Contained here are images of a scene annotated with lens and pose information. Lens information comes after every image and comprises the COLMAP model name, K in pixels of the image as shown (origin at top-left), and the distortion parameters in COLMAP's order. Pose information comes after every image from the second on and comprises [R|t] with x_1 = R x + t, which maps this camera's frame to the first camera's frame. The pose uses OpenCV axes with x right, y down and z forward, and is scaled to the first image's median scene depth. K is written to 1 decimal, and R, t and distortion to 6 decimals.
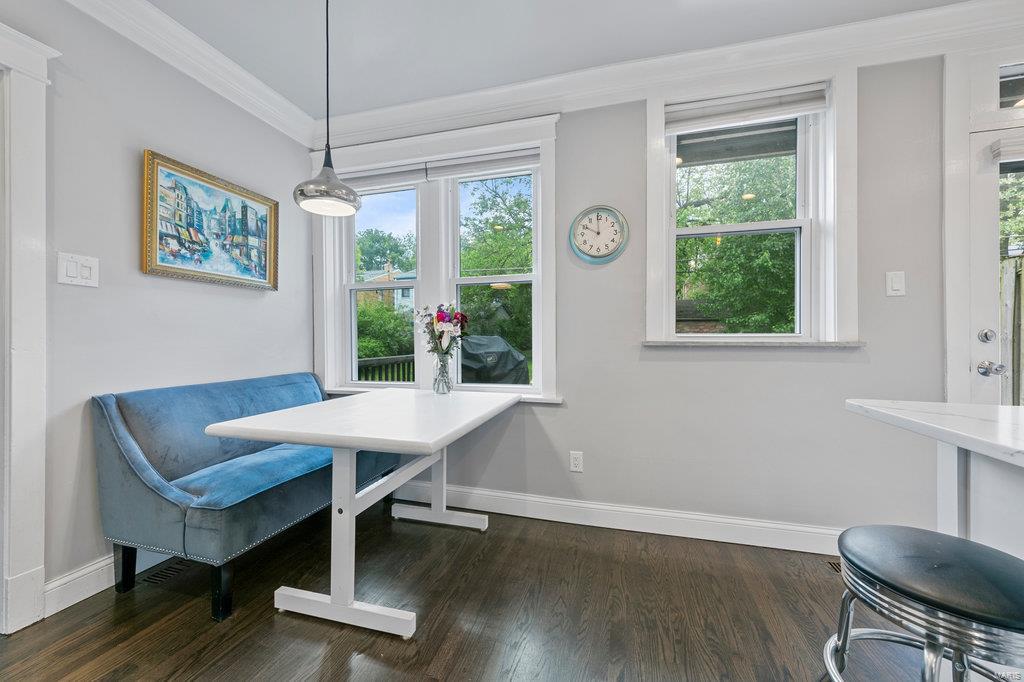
lens RADIAL K [[408.5, 0, 512.2], [0, 408.5, 340.0], [0, 0, 1]] dist [0.008754, -0.000351]
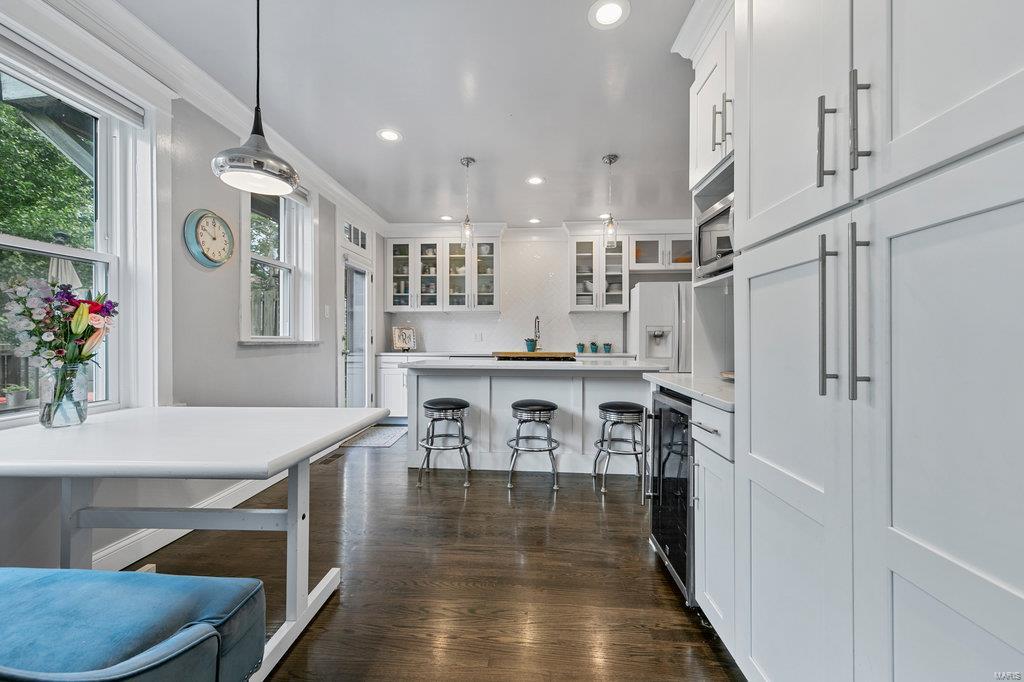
lens RADIAL K [[408.5, 0, 512.6], [0, 408.5, 339.3], [0, 0, 1]] dist [0.008754, -0.000351]
pose [[-0.218594, 0.003420, 0.975810, -0.907725], [-0.008810, 0.999946, -0.005478, -0.002667], [-0.975776, -0.009795, -0.218552, 0.438626]]
